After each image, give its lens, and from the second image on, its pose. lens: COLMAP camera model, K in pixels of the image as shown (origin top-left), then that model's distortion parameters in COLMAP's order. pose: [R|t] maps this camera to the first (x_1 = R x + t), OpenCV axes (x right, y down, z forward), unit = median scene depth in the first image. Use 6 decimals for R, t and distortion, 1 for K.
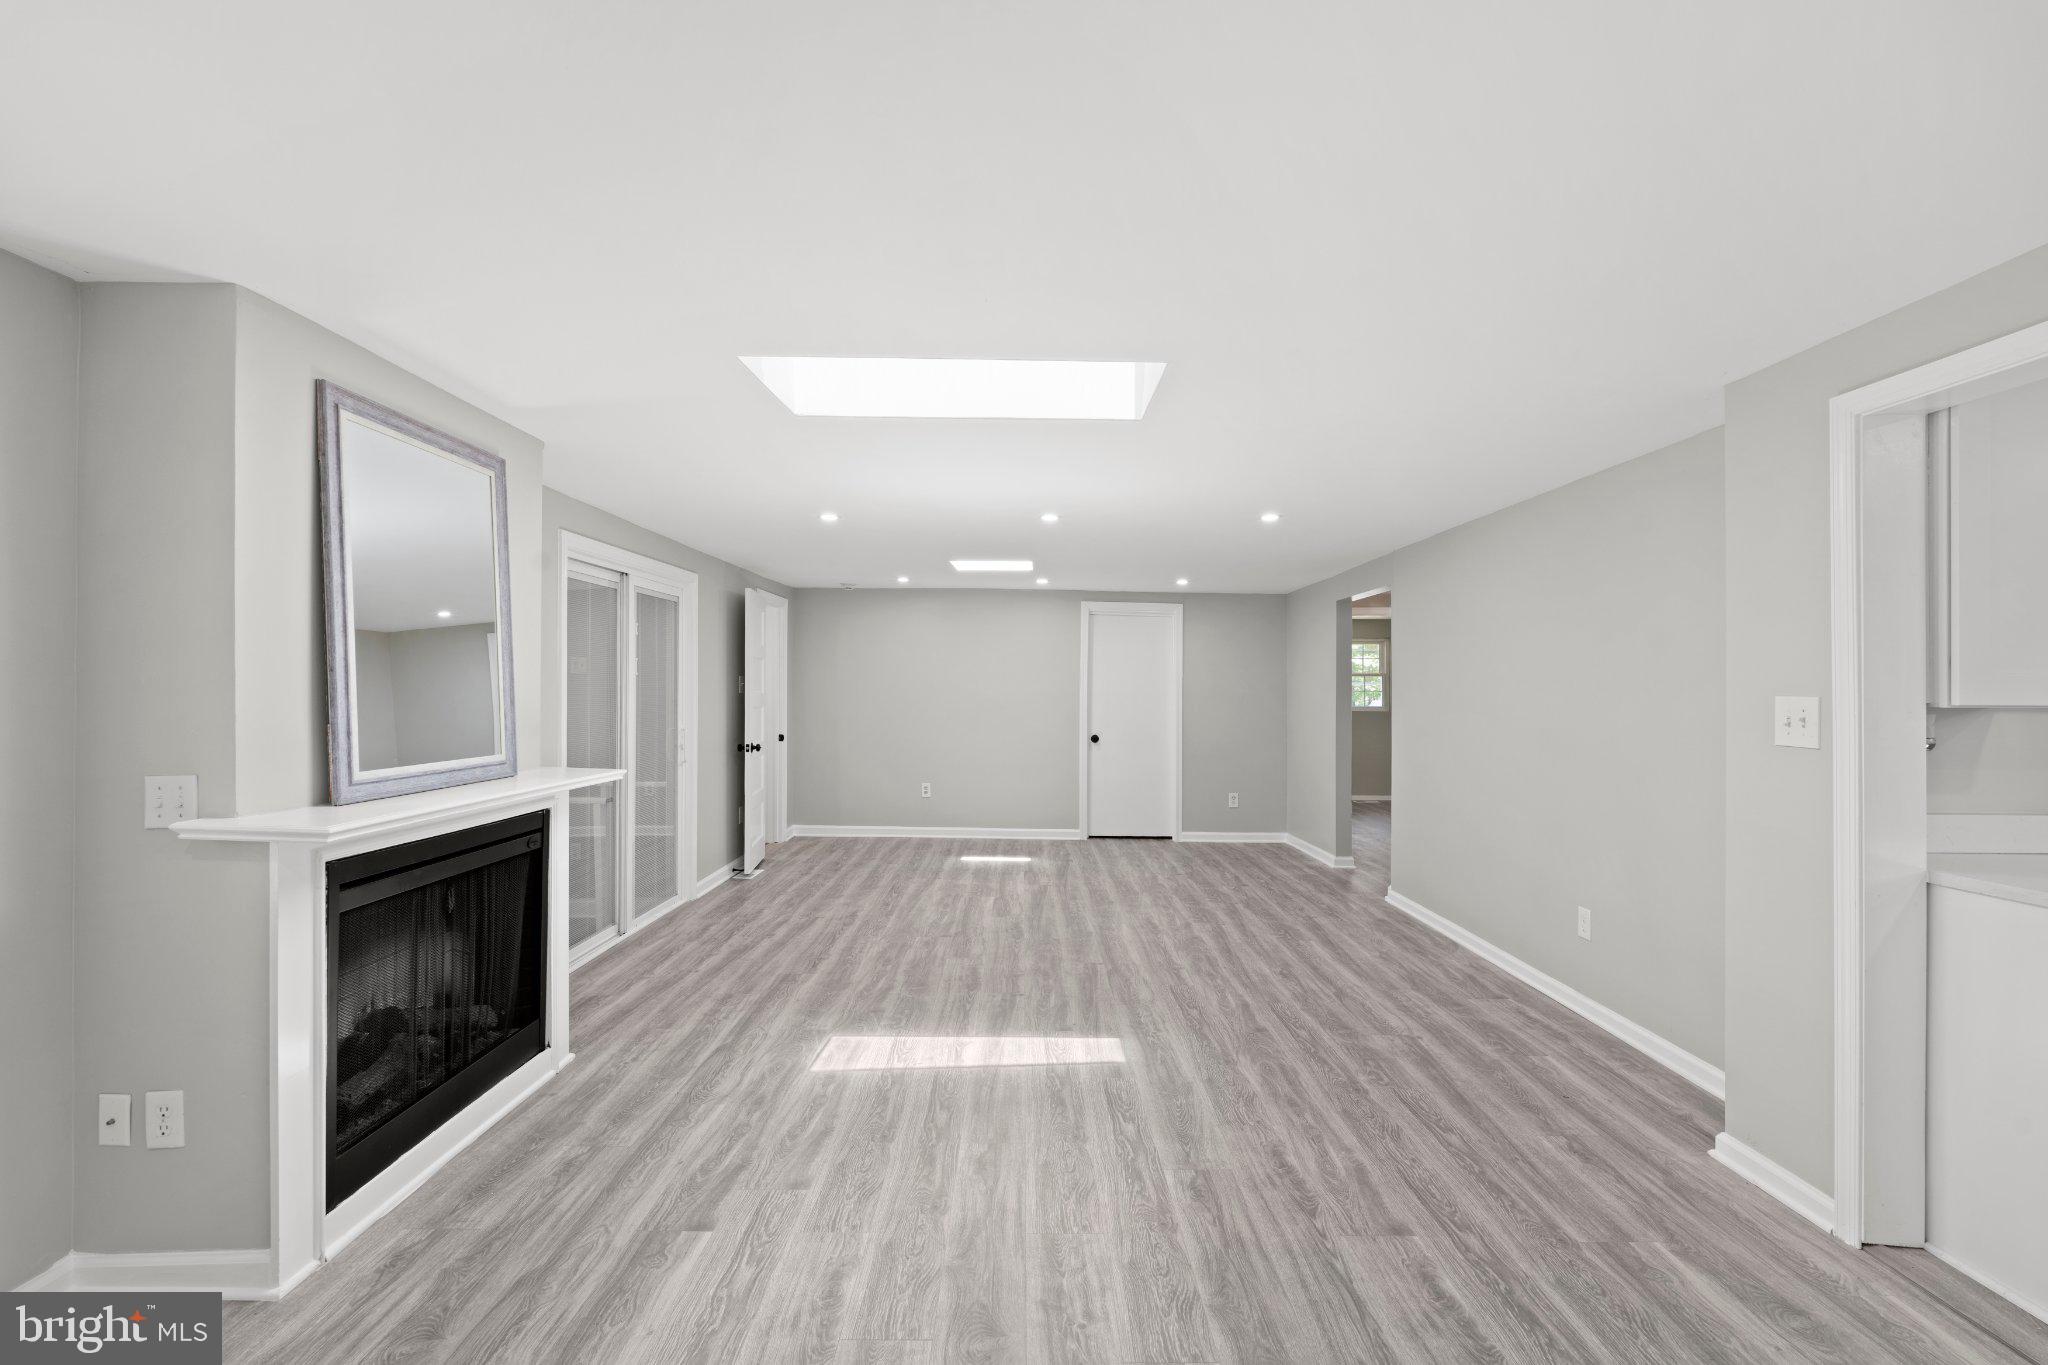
lens RADIAL K [[890.6, 0, 1024.0], [0, 890.6, 682.5], [0, 0, 1]] dist [-0.001742, -0.000034]
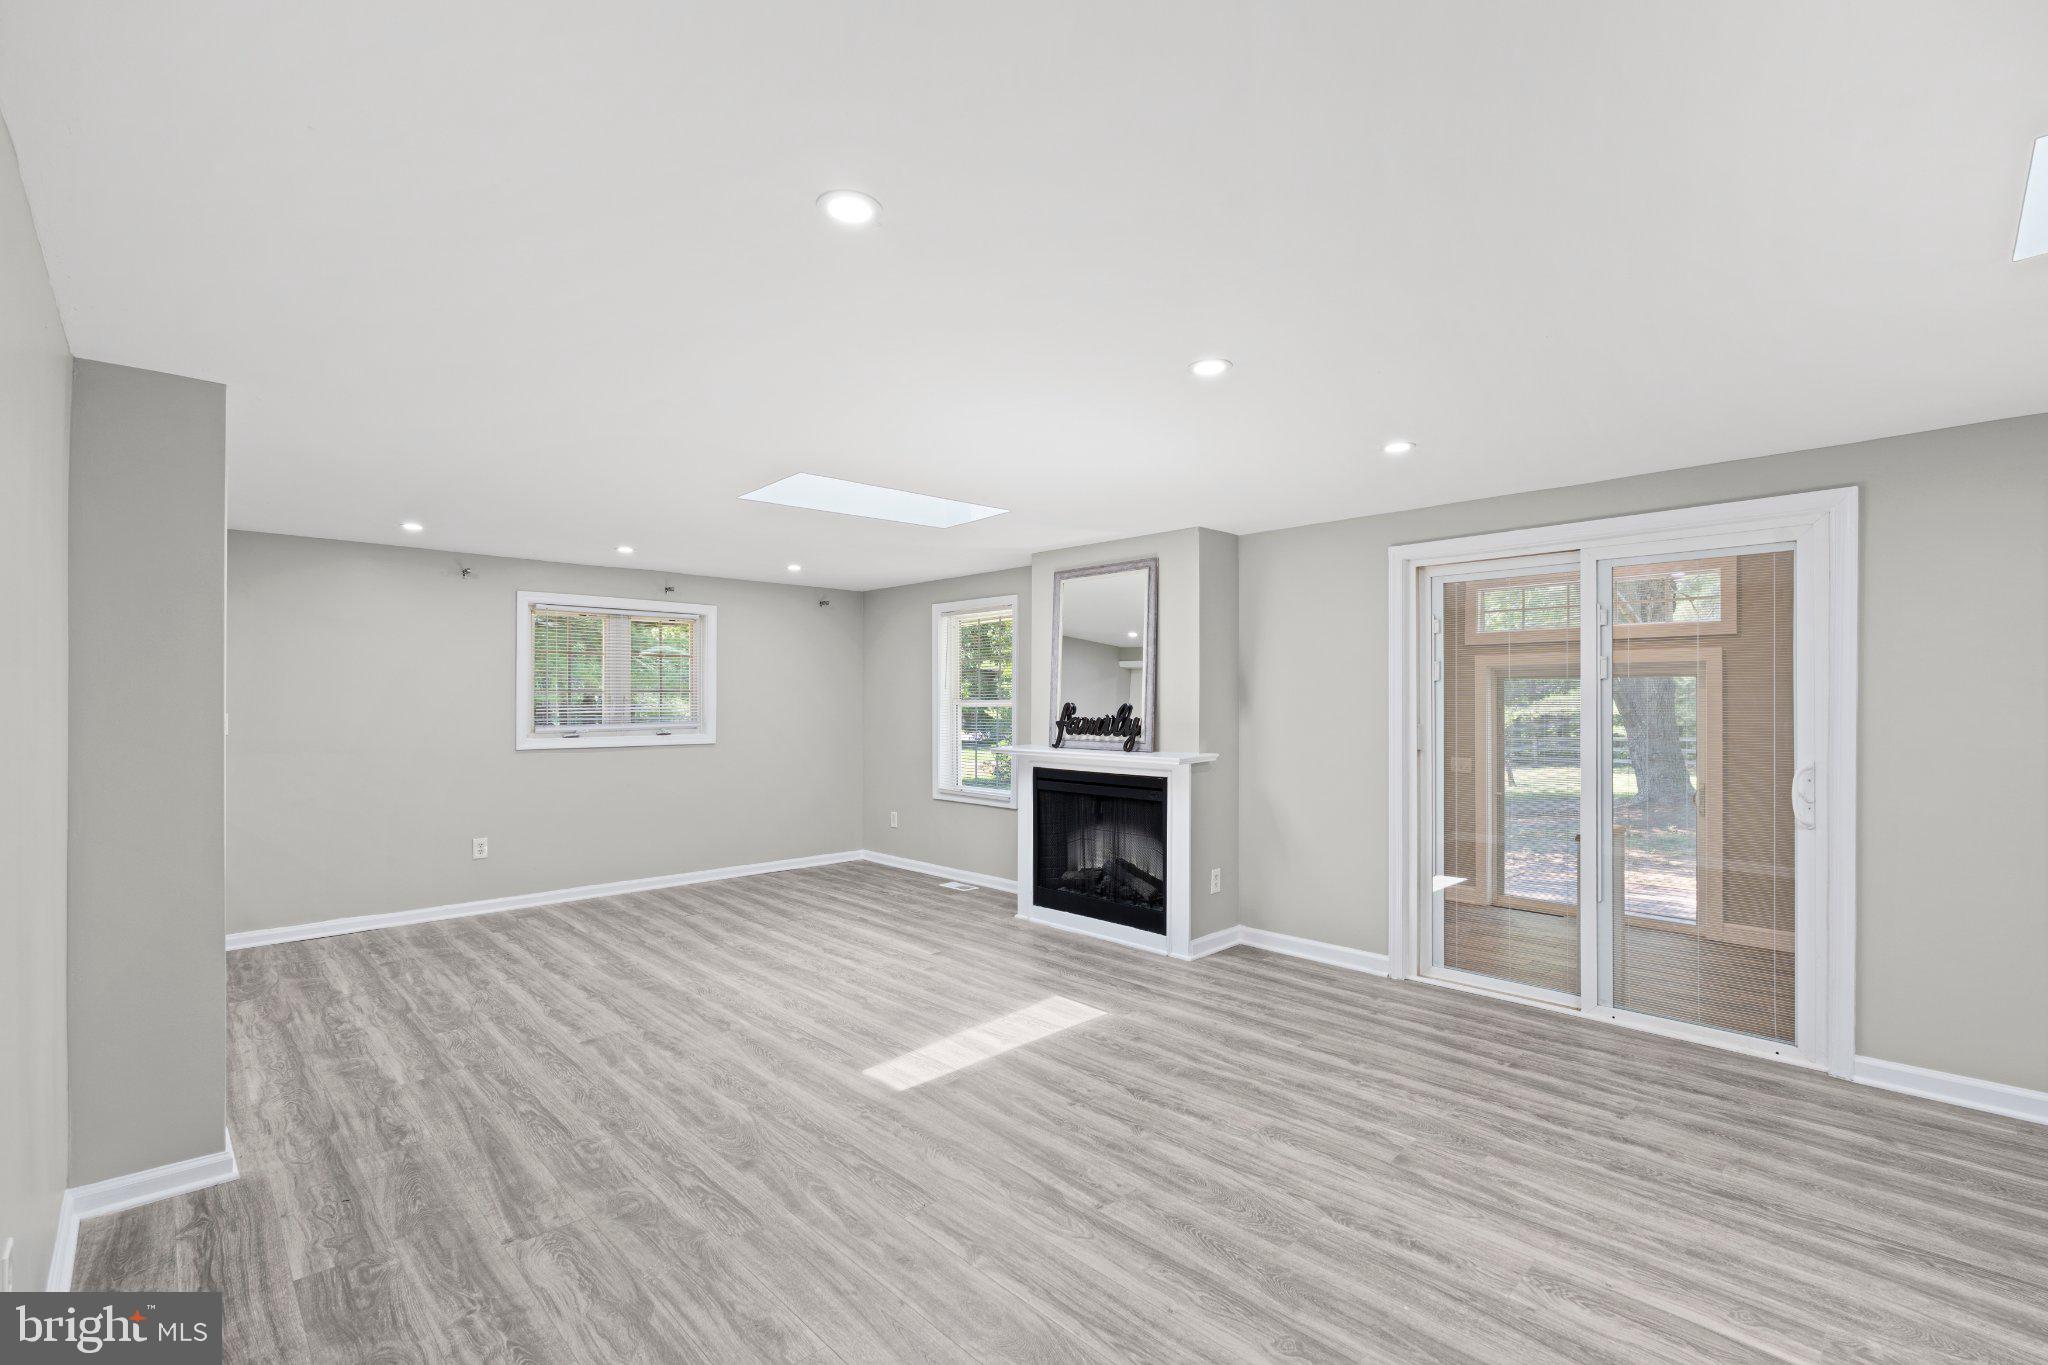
lens RADIAL K [[890.3, 0, 1022.3], [0, 890.3, 697.2], [0, 0, 1]] dist [-0.000850, -0.000201]
pose [[-0.716801, -0.002831, -0.697272, 0.634400], [0.007175, 0.999909, -0.011436, 0.018218], [0.697241, -0.013200, -0.716716, 1.742697]]
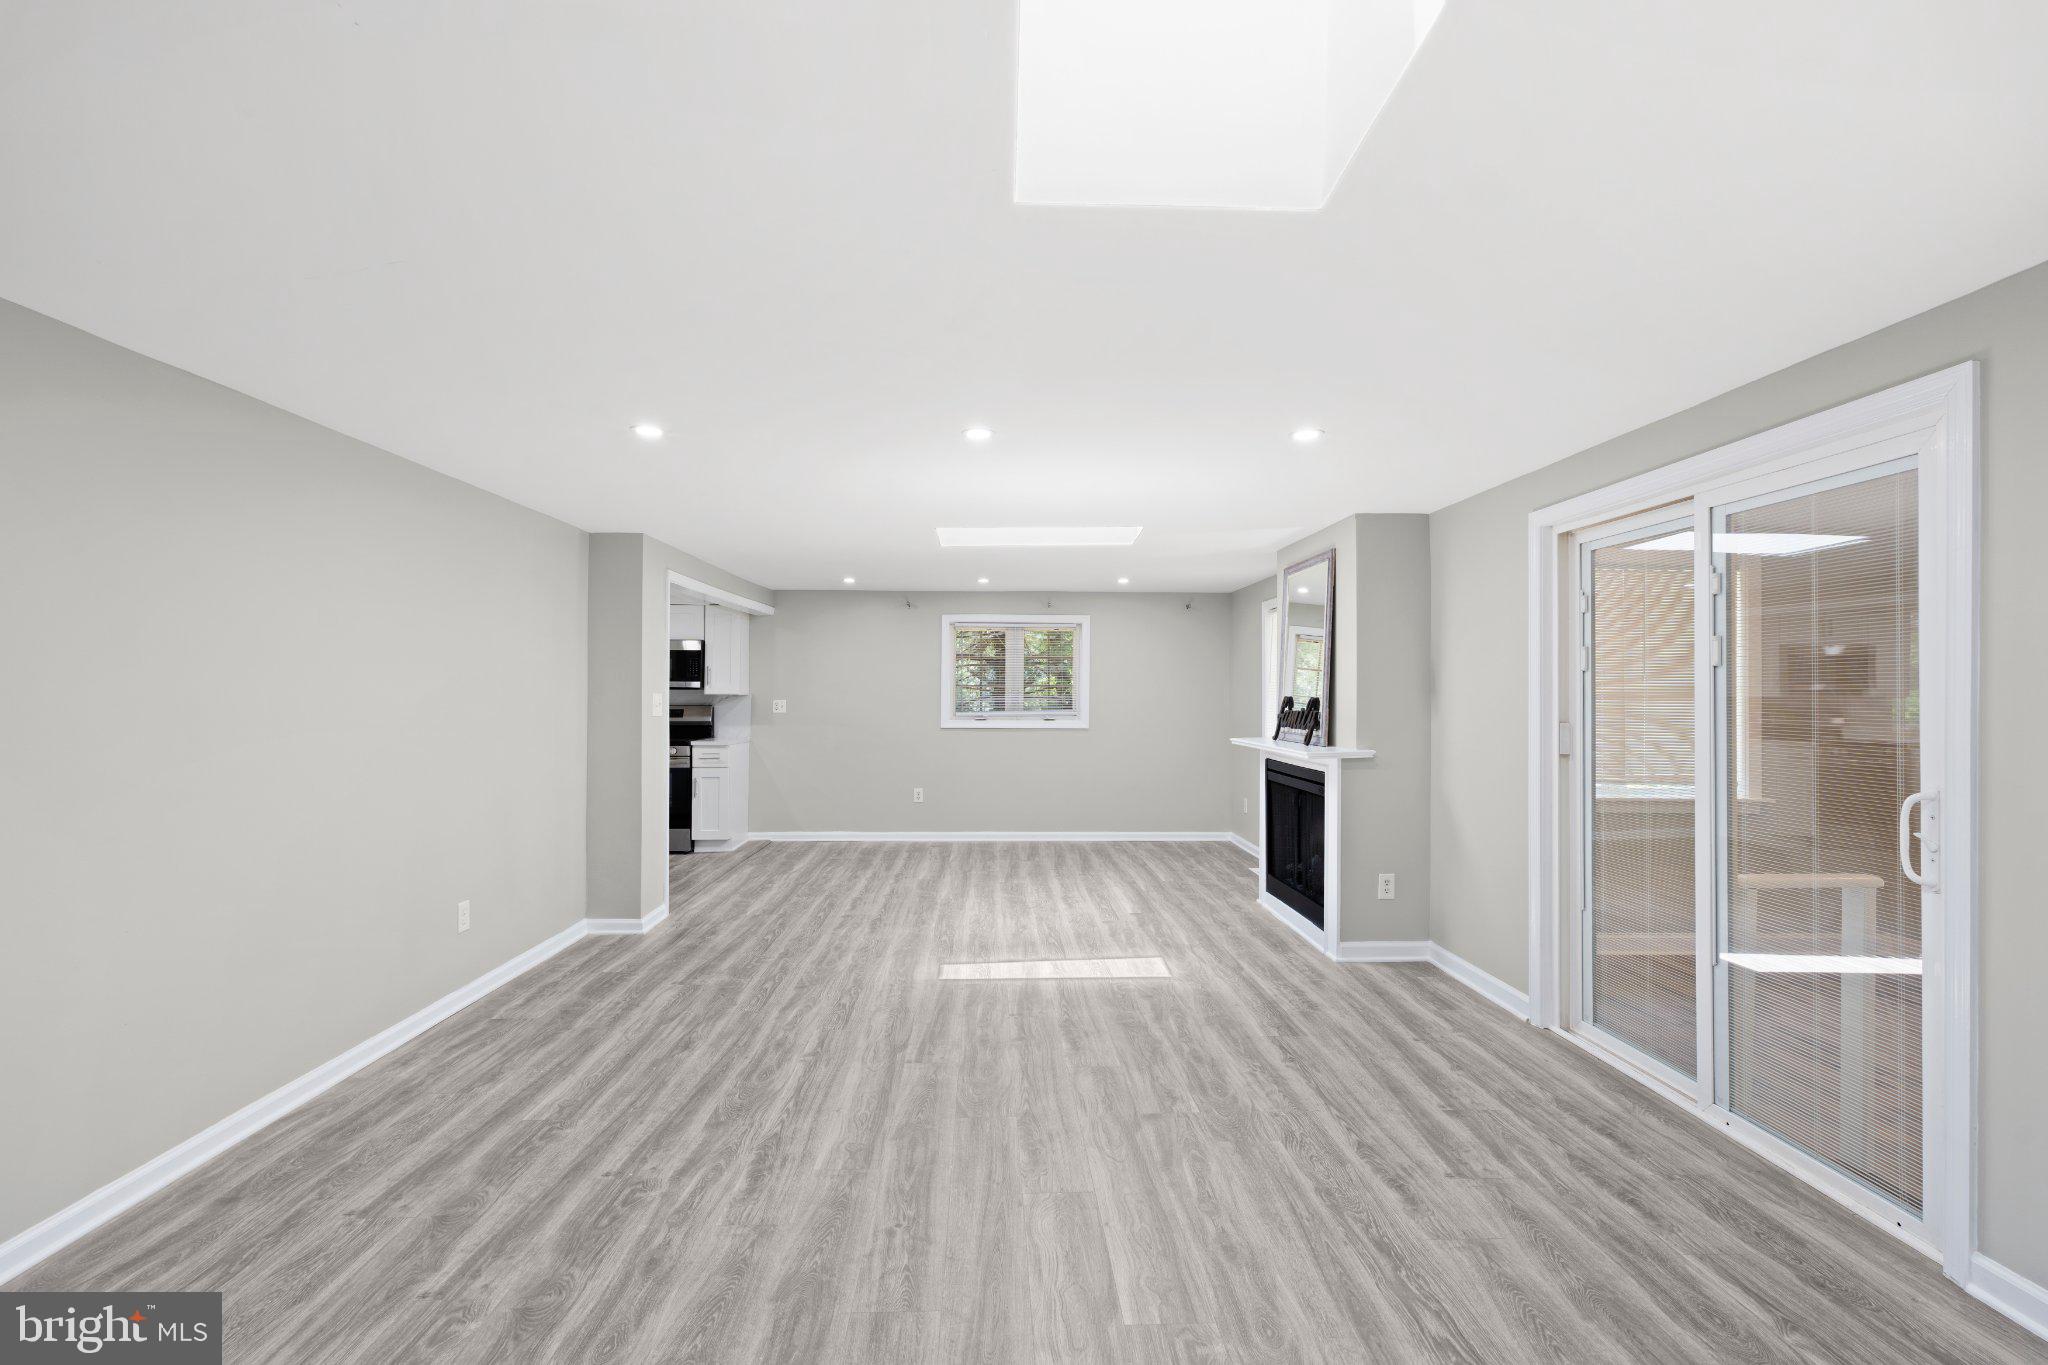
lens RADIAL K [[890.6, 0, 1024.0], [0, 890.6, 682.5], [0, 0, 1]] dist [-0.001742, -0.000034]
pose [[-0.999085, -0.003279, -0.042653, 0.029840], [-0.002322, 0.999745, -0.022460, 0.023624], [0.042716, -0.022340, -0.998837, 2.243408]]
